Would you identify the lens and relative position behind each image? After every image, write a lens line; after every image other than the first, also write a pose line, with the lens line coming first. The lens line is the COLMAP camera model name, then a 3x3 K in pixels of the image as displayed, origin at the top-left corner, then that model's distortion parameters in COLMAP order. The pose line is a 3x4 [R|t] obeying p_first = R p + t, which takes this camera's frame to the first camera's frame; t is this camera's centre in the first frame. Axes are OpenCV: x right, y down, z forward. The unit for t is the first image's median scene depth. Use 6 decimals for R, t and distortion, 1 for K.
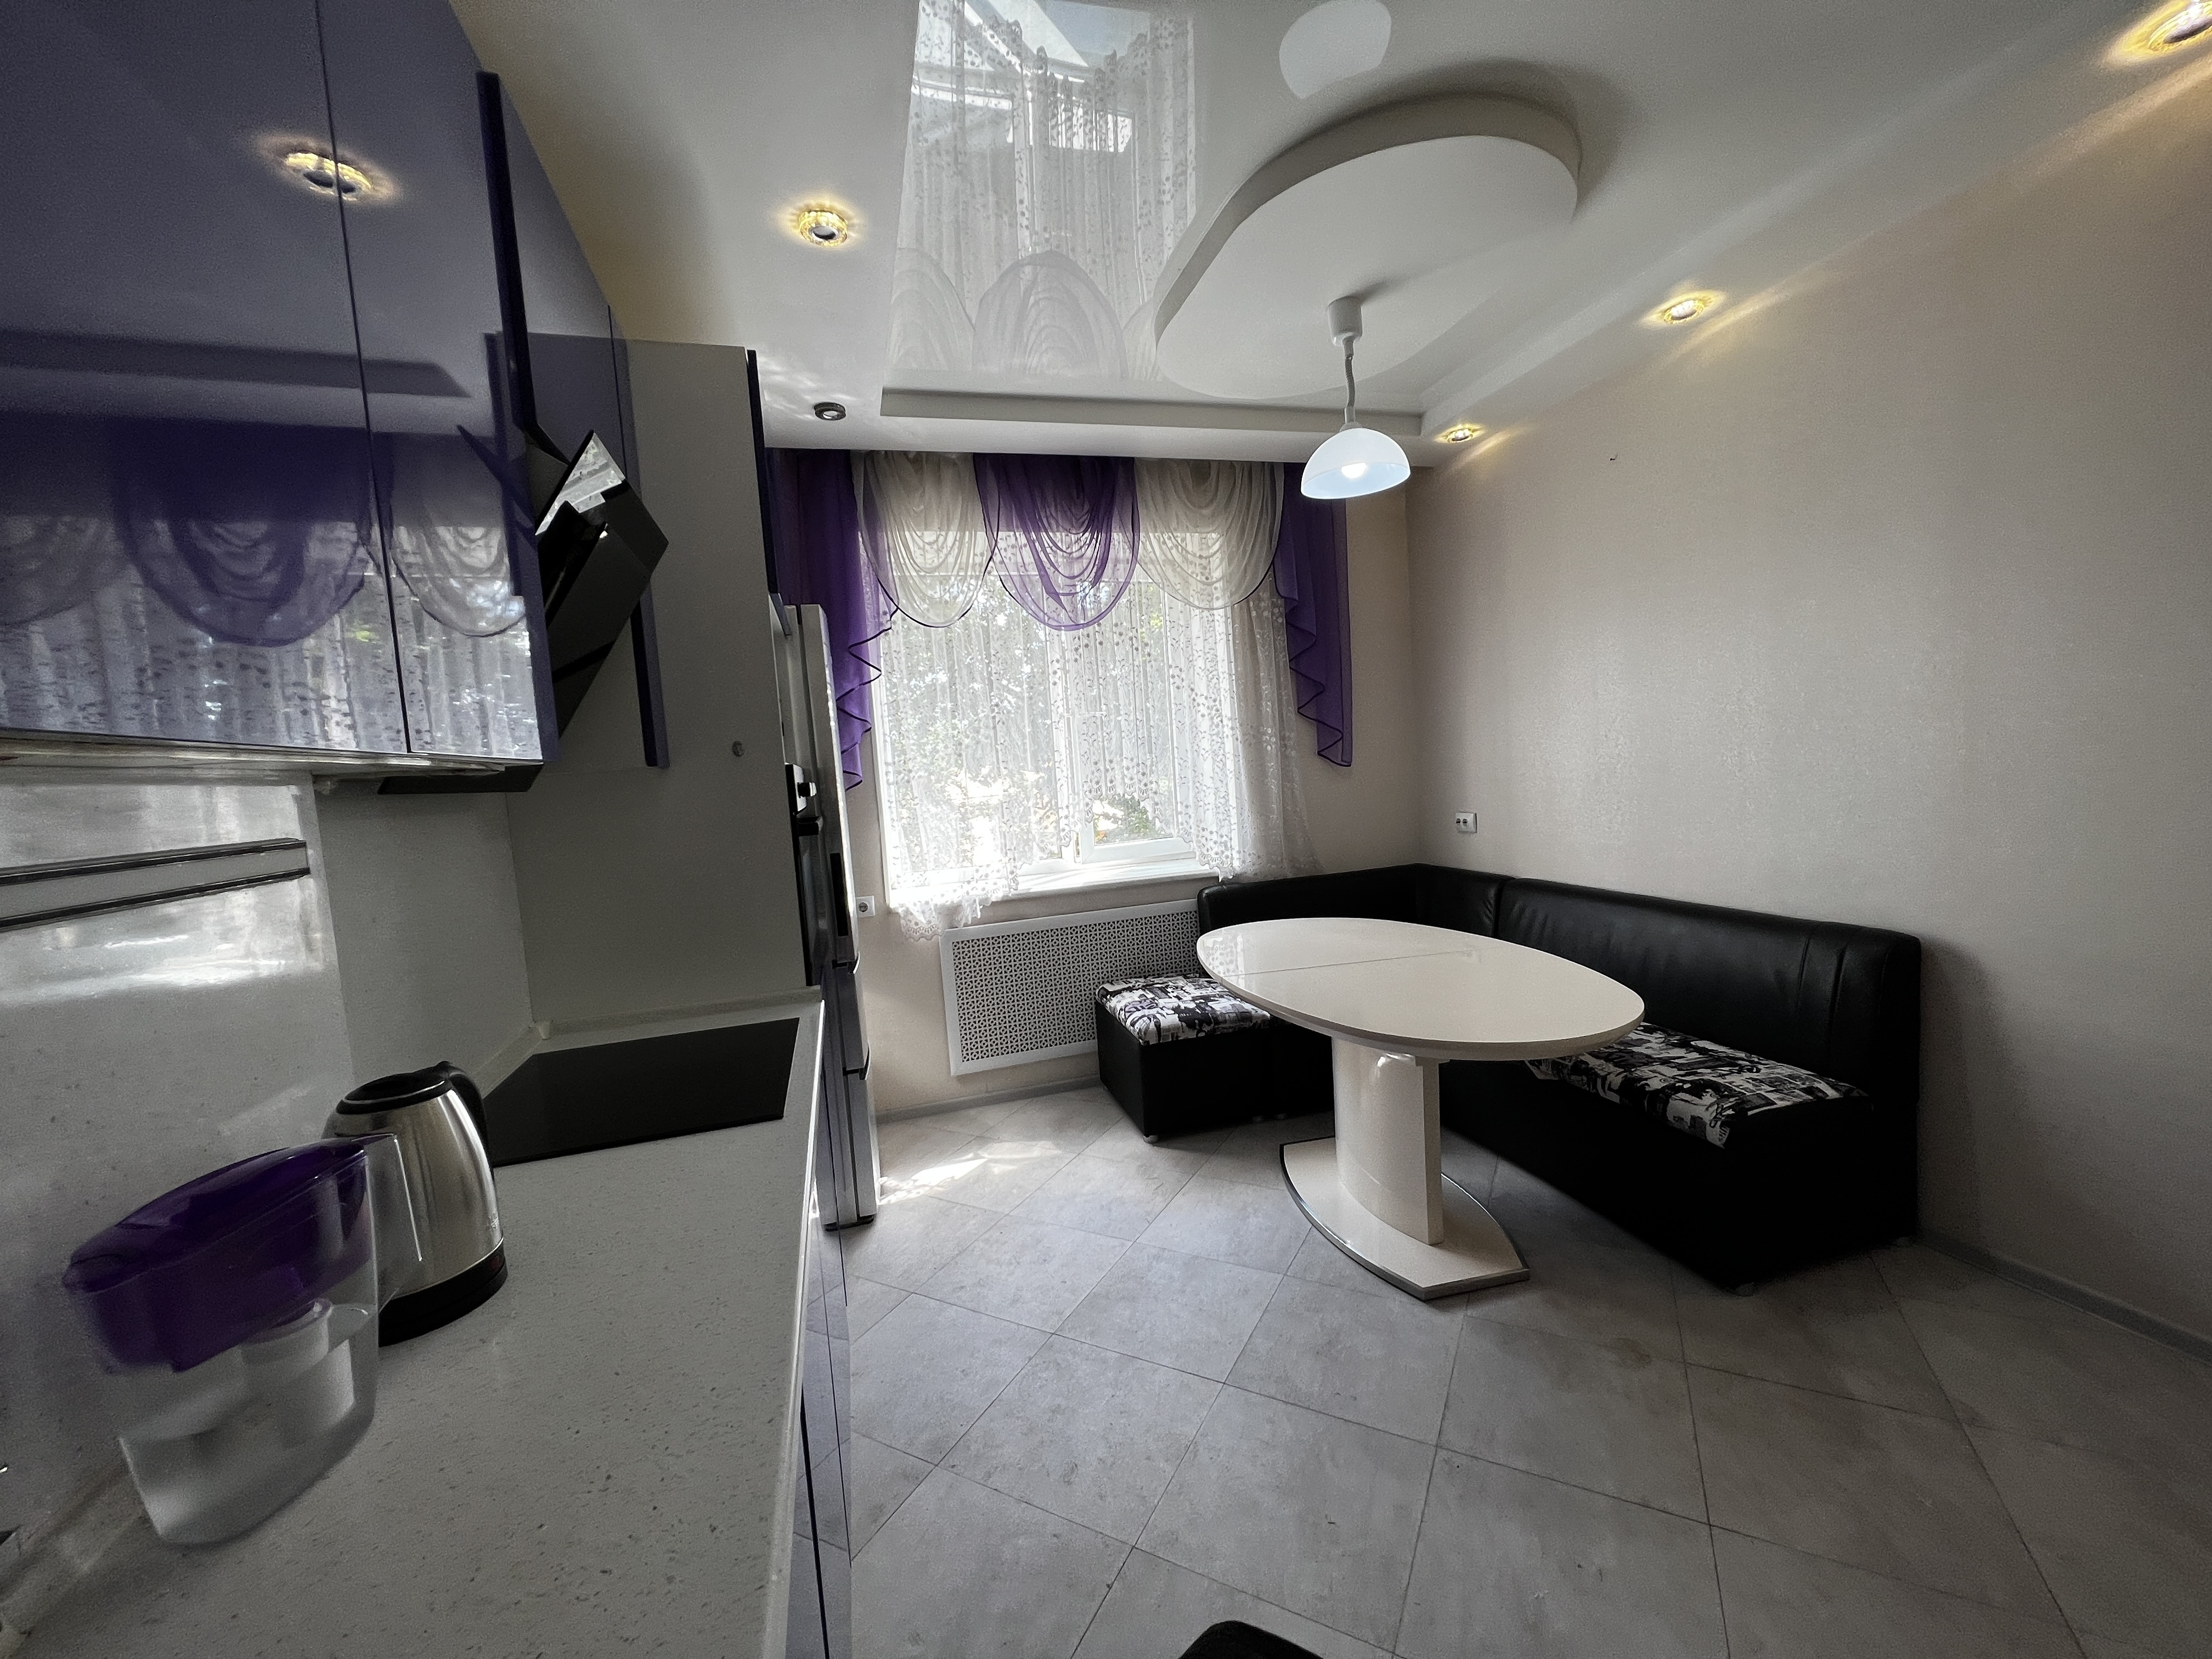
lens RADIAL K [[884.9, 0, 1108.4], [0, 884.9, 829.1], [0, 0, 1]] dist [-0.002797, 0.000888]
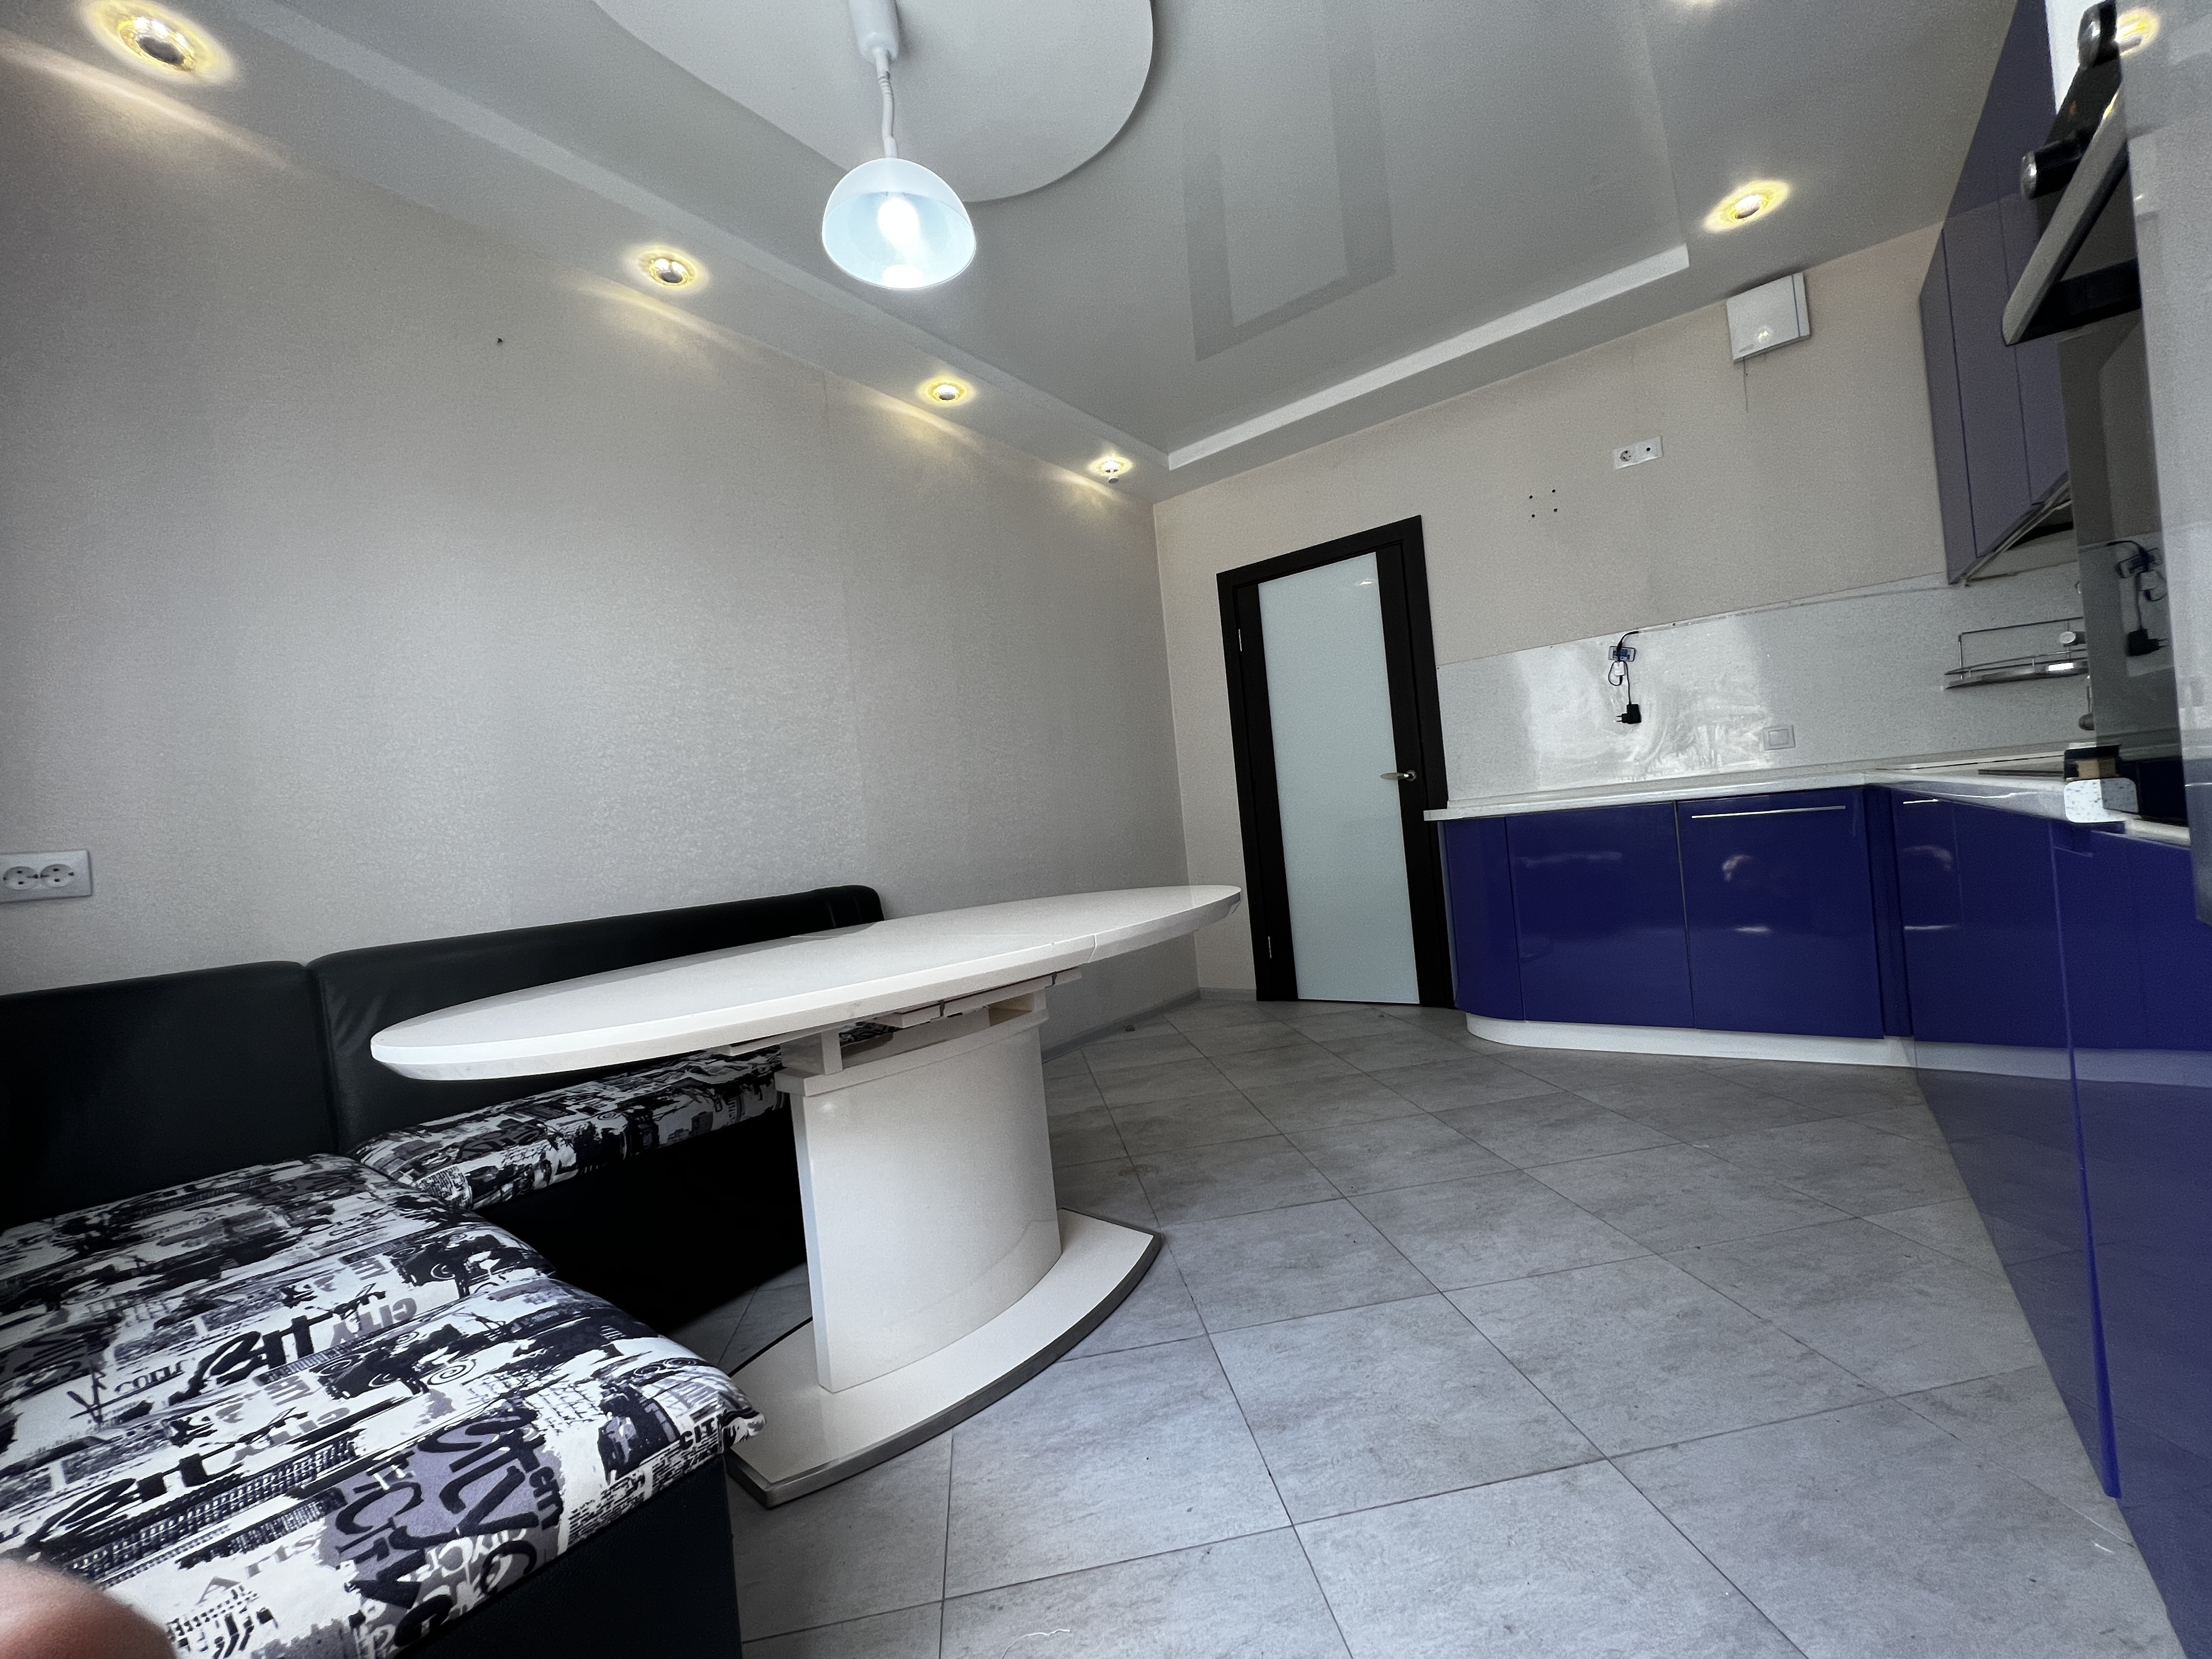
lens RADIAL K [[884.9, 0, 1105.4], [0, 884.9, 829.6], [0, 0, 1]] dist [-0.002797, 0.000888]
pose [[-0.579206, 0.123372, 0.805791, -0.238584], [0.191416, 0.981427, -0.012672, 0.080777], [-0.792389, 0.146902, -0.592064, 0.961218]]
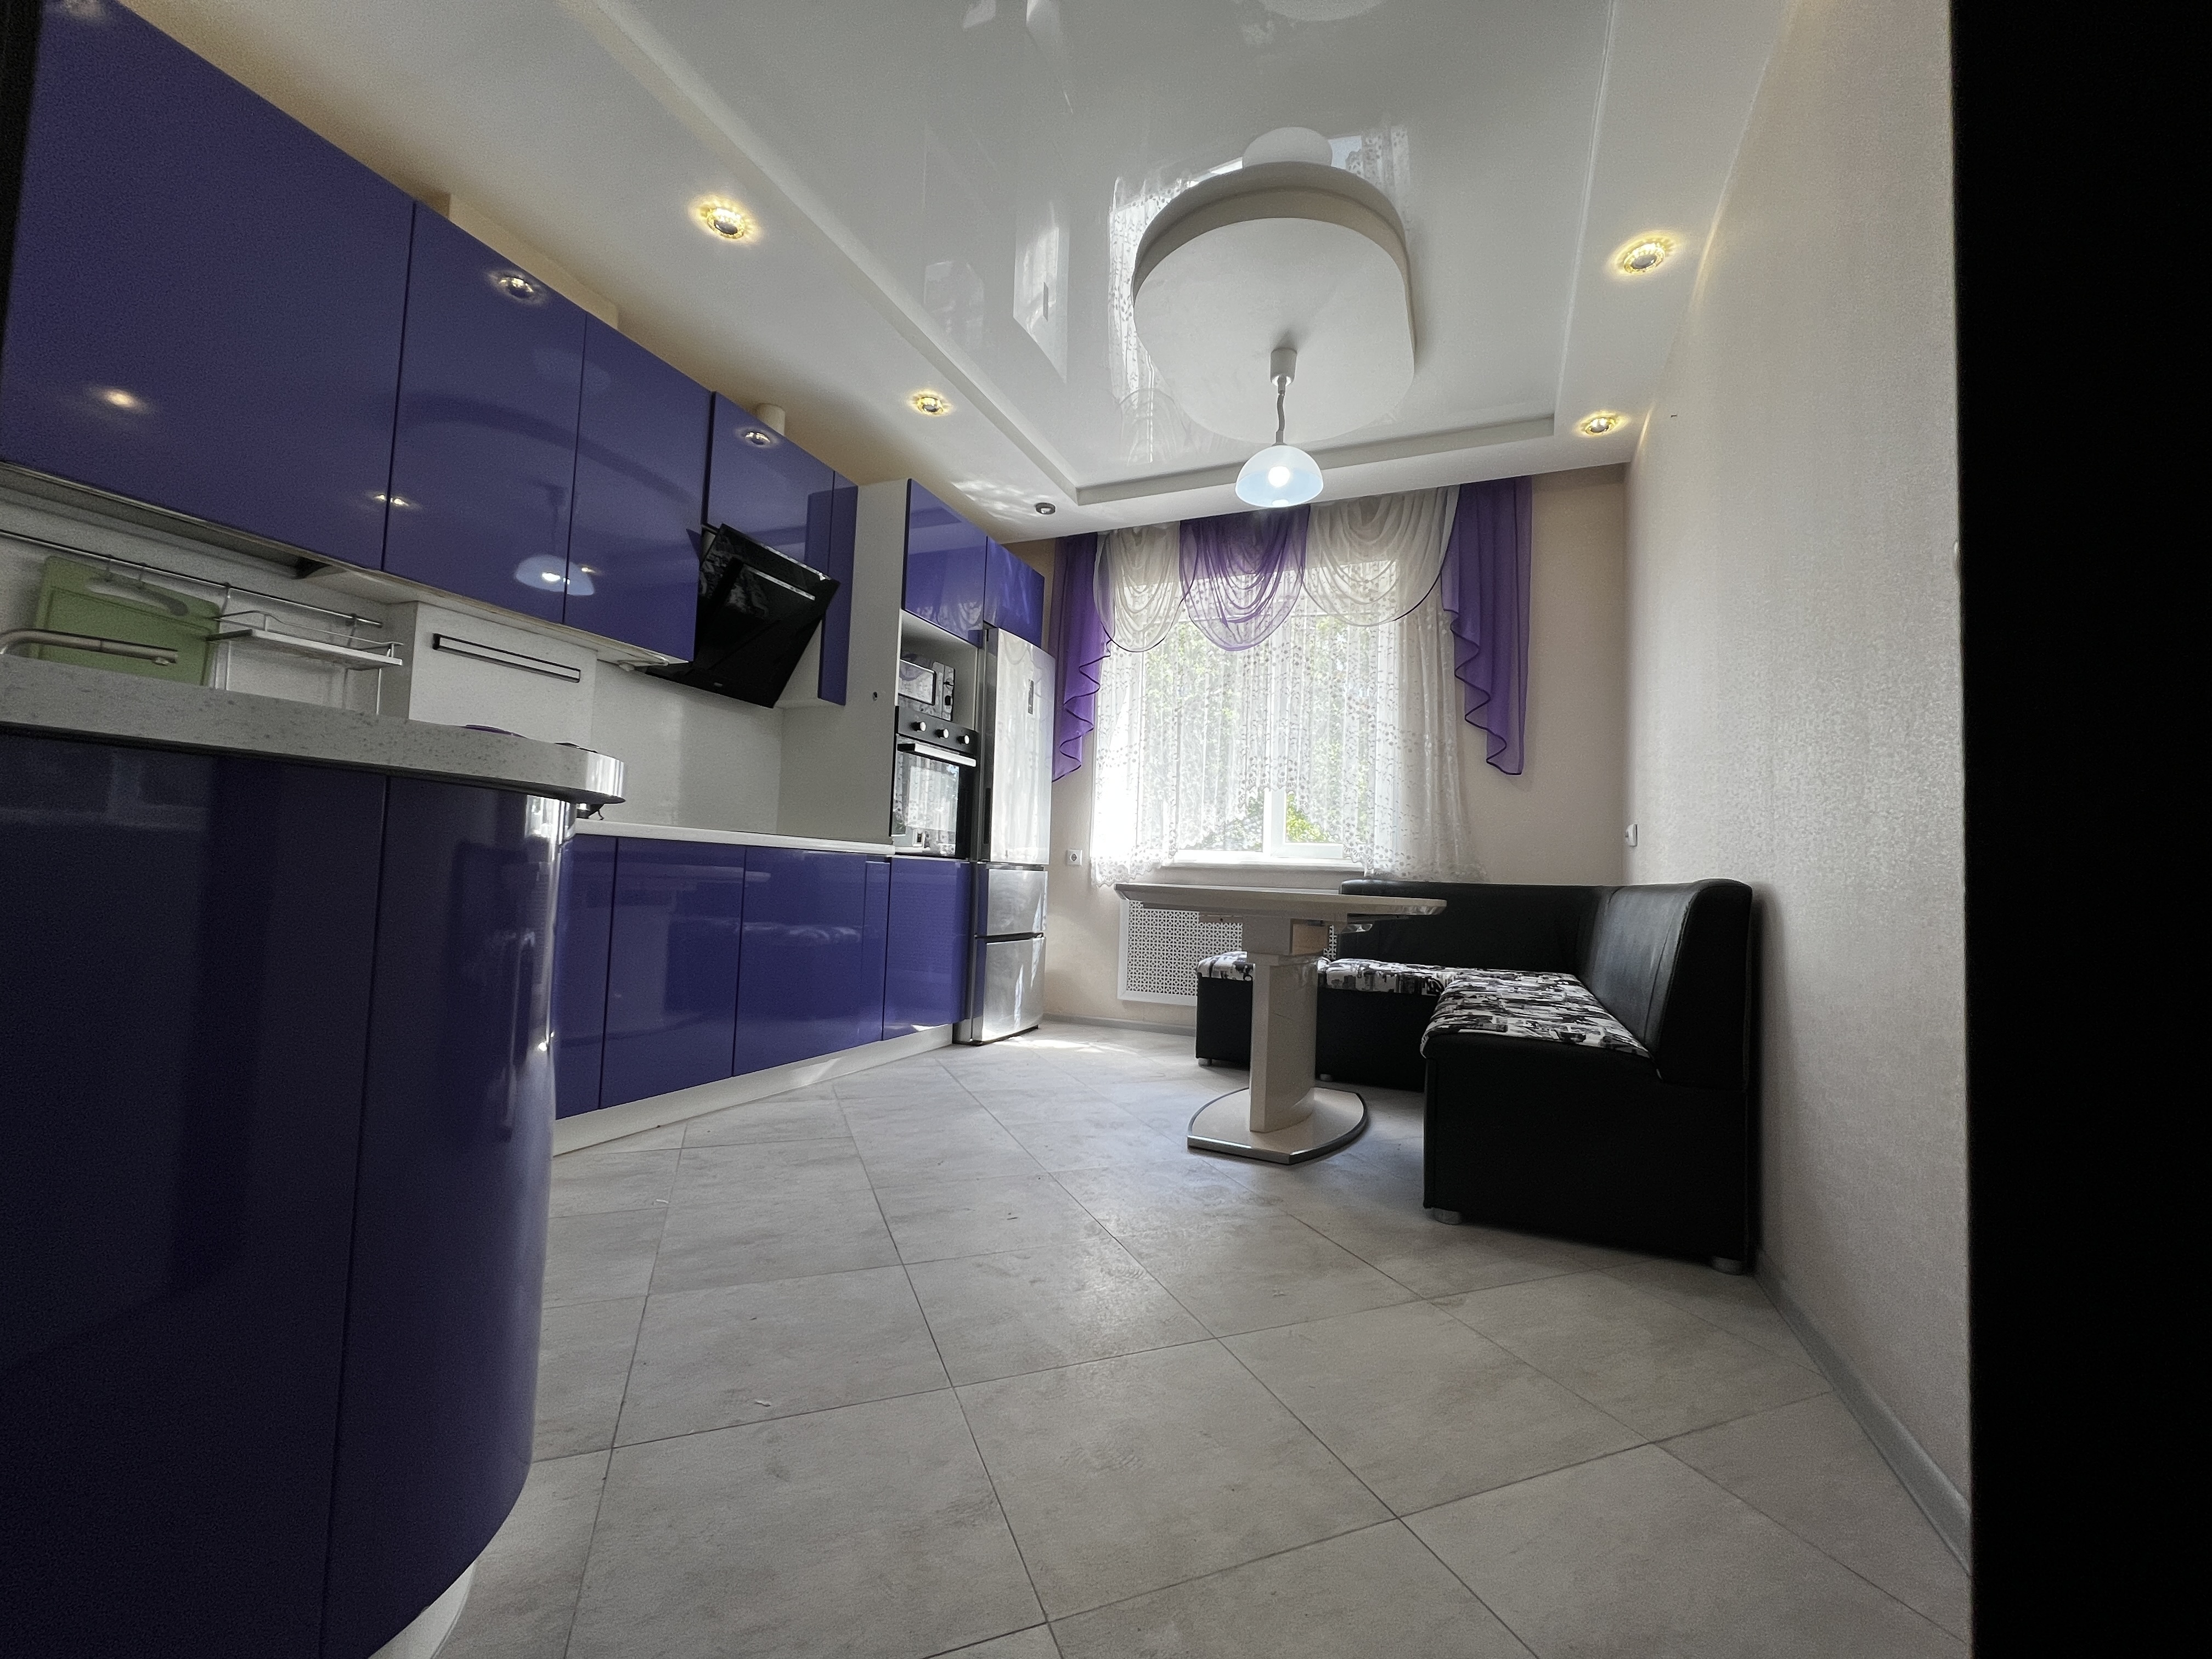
lens RADIAL K [[884.9, 0, 1115.4], [0, 884.9, 830.1], [0, 0, 1]] dist [-0.002797, 0.000888]
pose [[0.773282, 0.057983, -0.631406, 0.635780], [-0.133082, 0.988471, -0.072212, 0.137317], [0.619939, 0.139868, 0.772083, -0.015840]]
